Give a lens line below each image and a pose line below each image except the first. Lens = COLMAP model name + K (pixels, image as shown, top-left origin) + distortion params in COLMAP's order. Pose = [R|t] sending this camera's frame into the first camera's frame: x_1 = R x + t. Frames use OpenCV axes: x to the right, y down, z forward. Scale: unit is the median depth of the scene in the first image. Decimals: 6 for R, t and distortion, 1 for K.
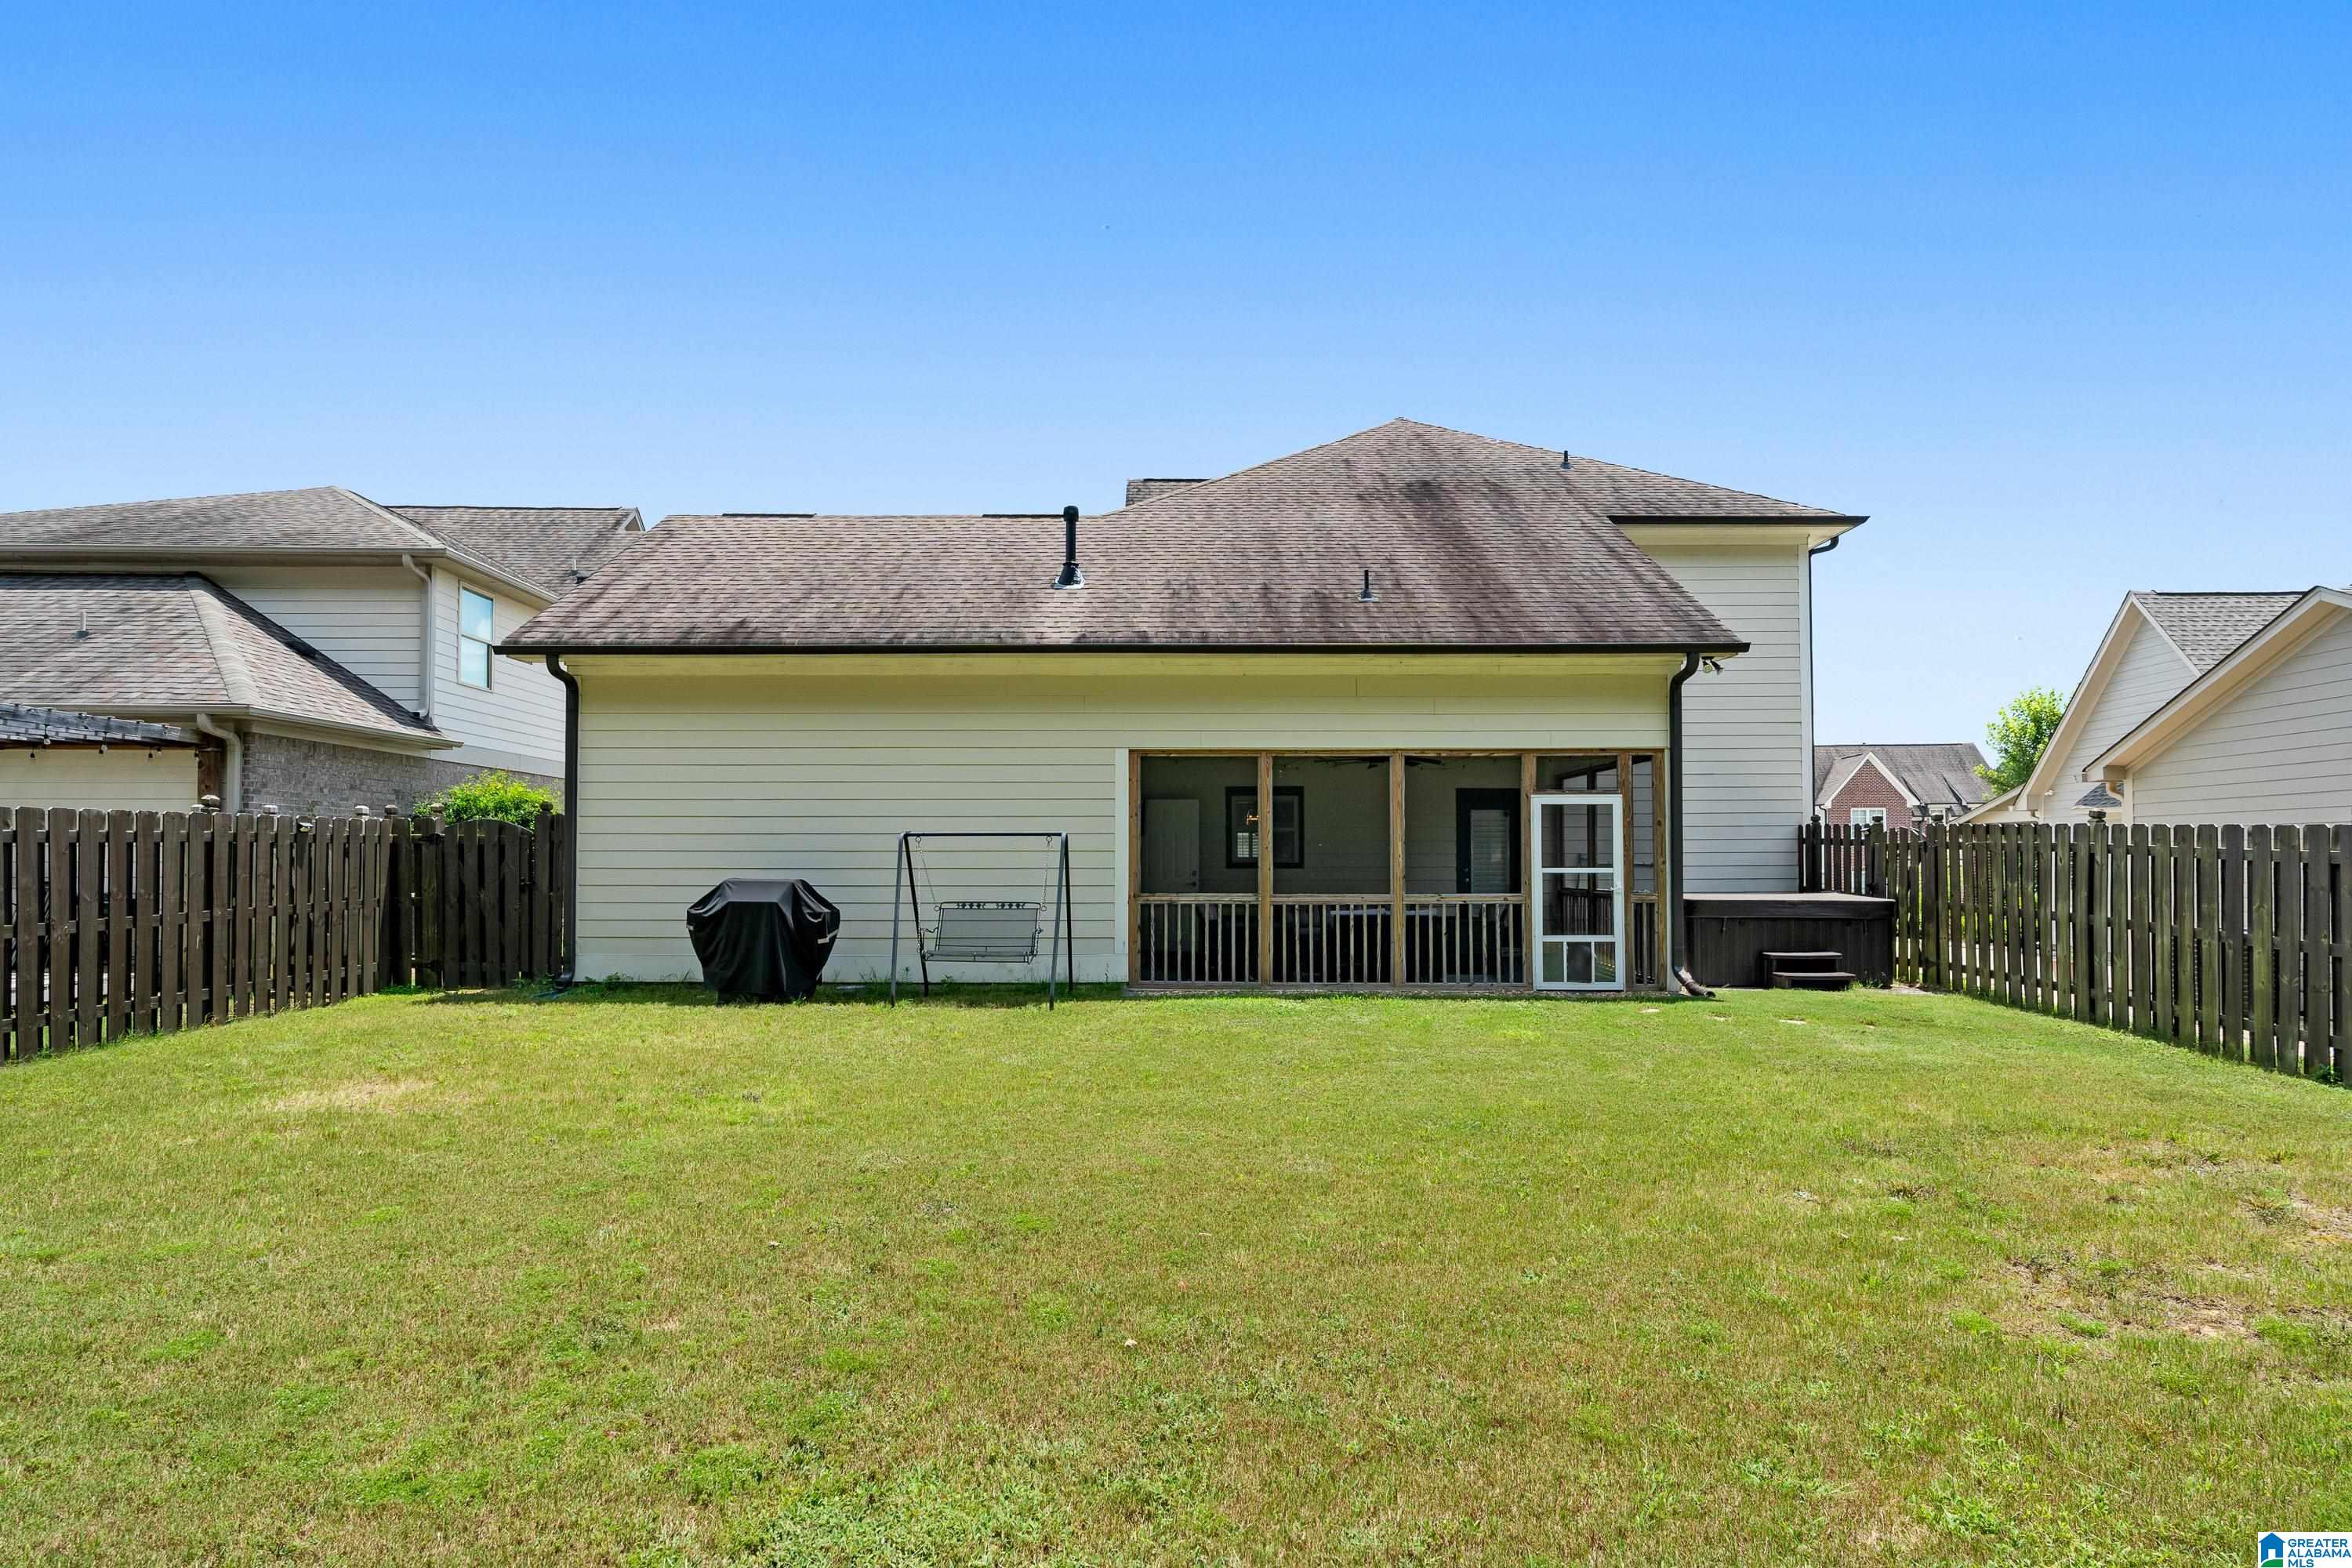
lens RADIAL K [[1123.1, 0, 1176.8], [0, 1123.1, 798.1], [0, 0, 1]] dist [-0.004645, 0.001314]
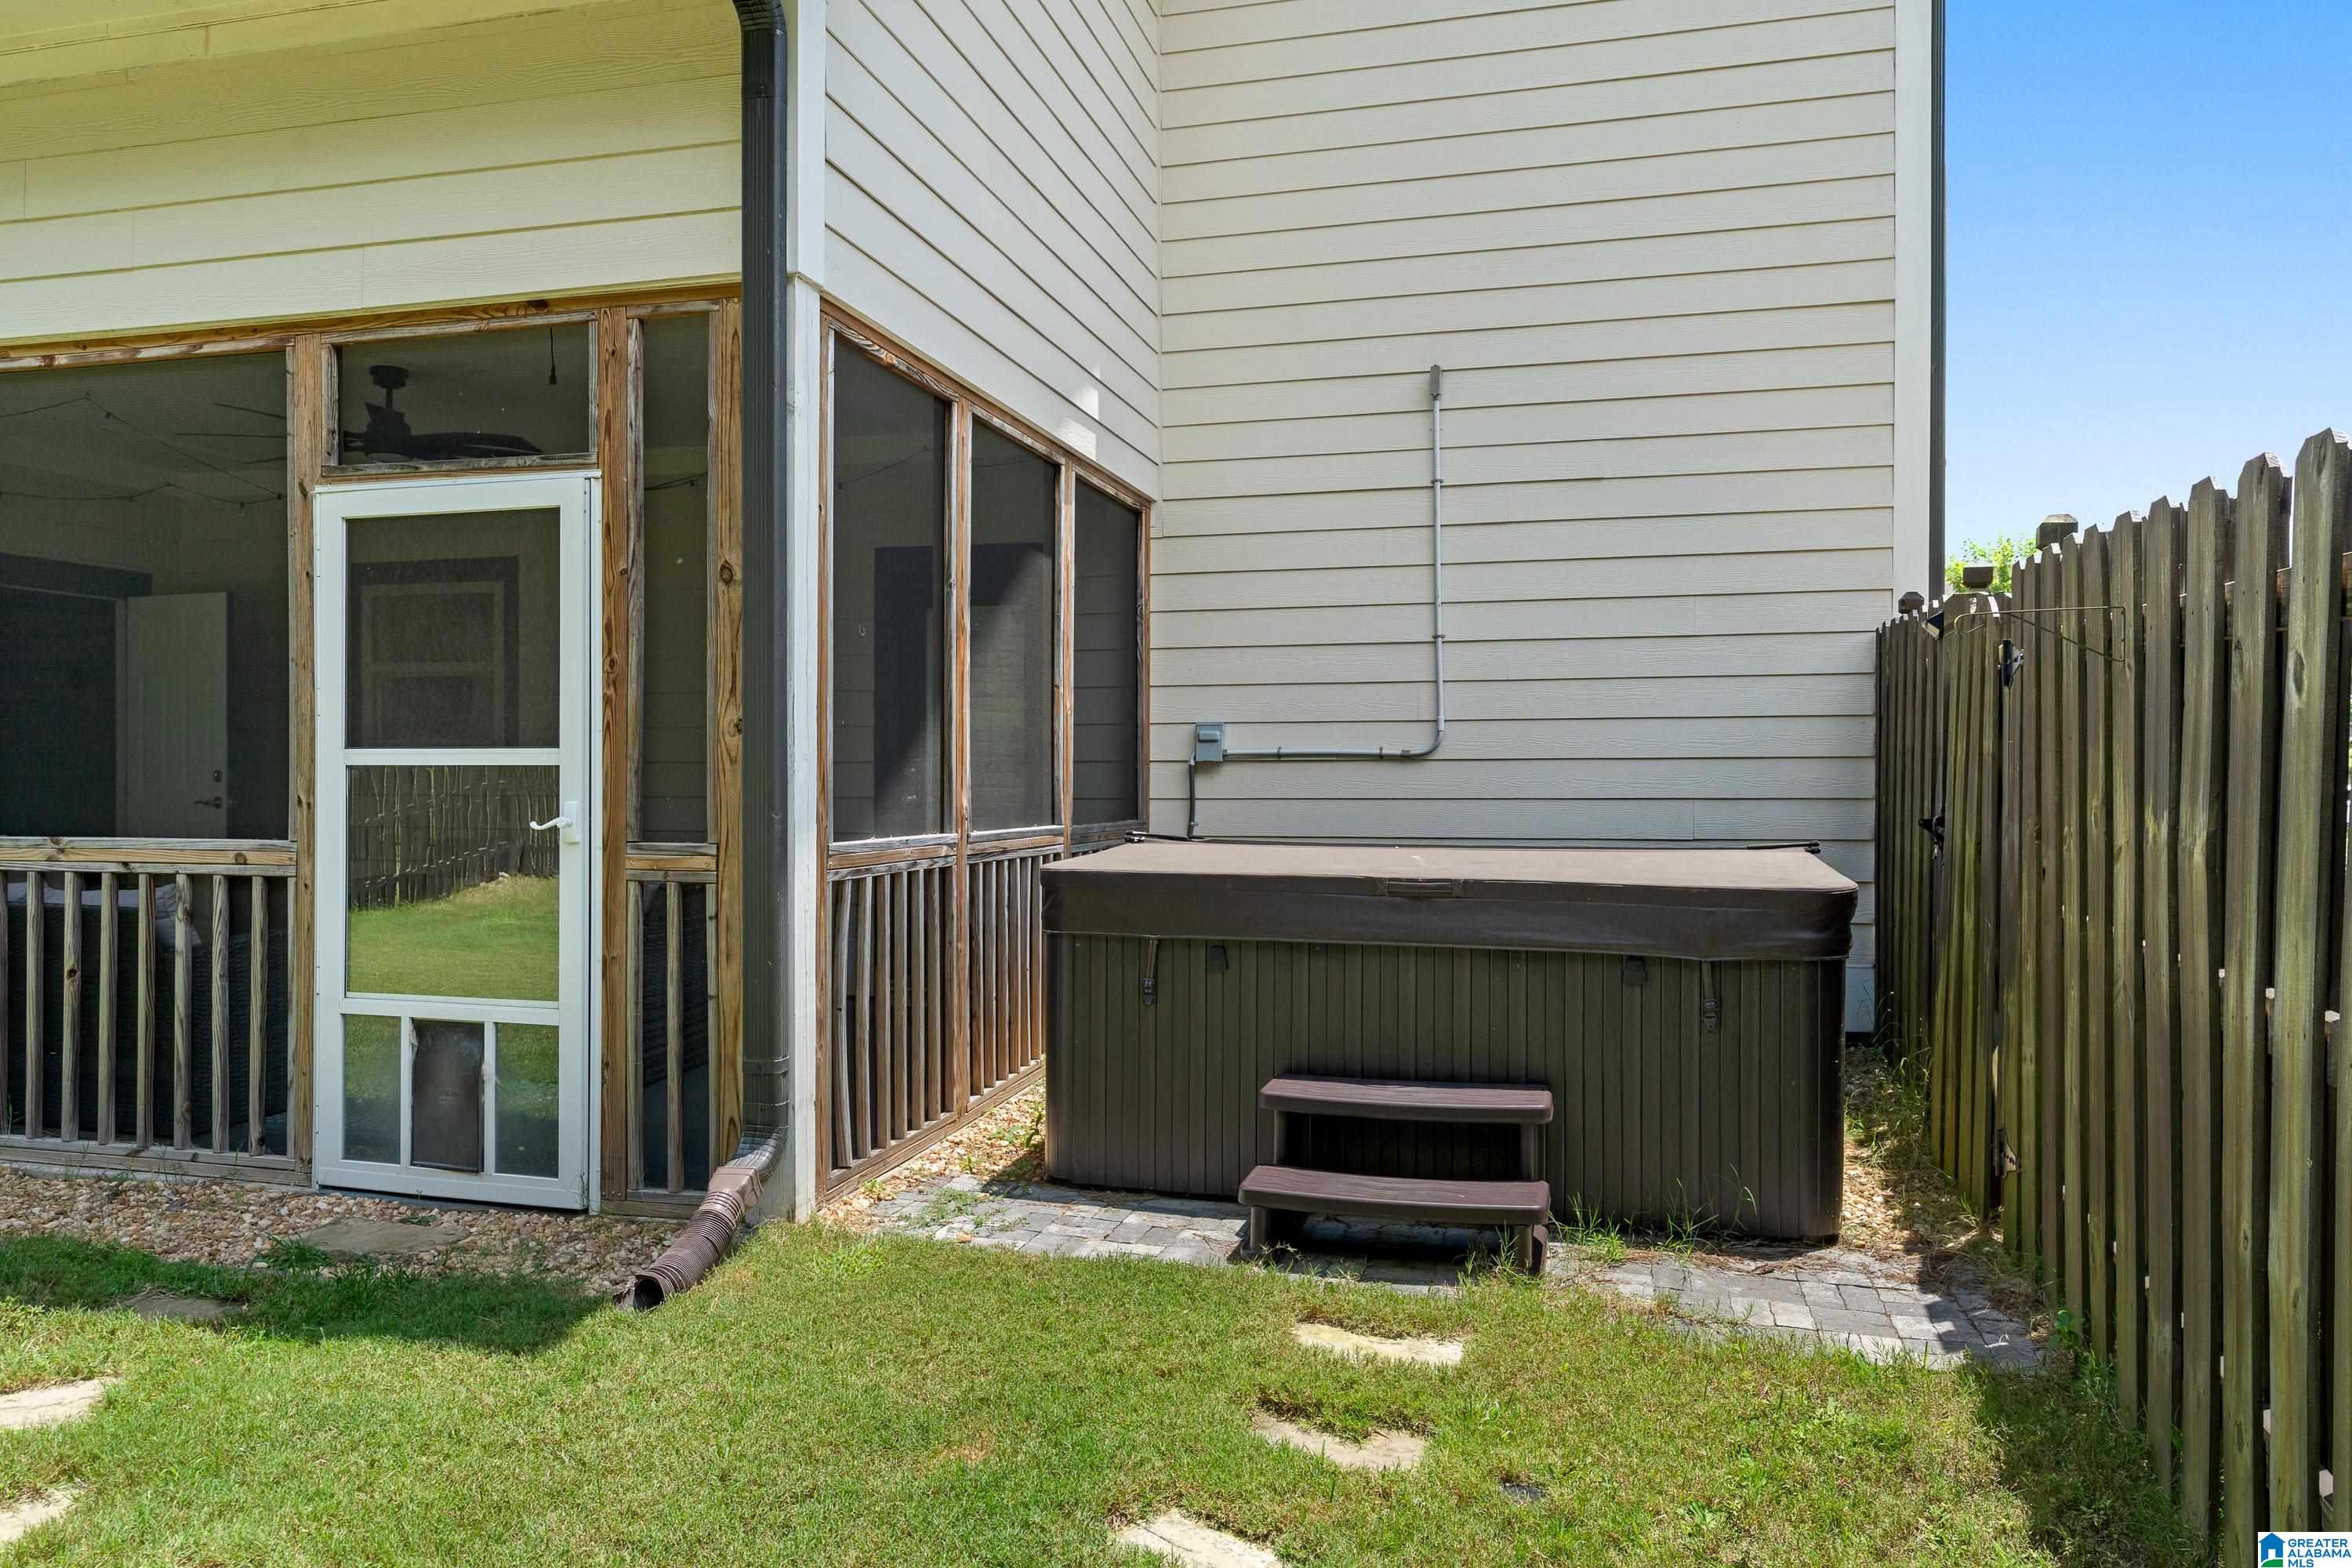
lens RADIAL K [[1583.7, 0, 1174.8], [0, 1583.7, 776.8], [0, 0, 1]] dist [-0.001438, -0.001138]
pose [[0.971222, 0.004338, -0.238135, 0.617273], [-0.001285, 0.999915, 0.012974, 0.064045], [0.238171, -0.012295, 0.971145, 0.669087]]
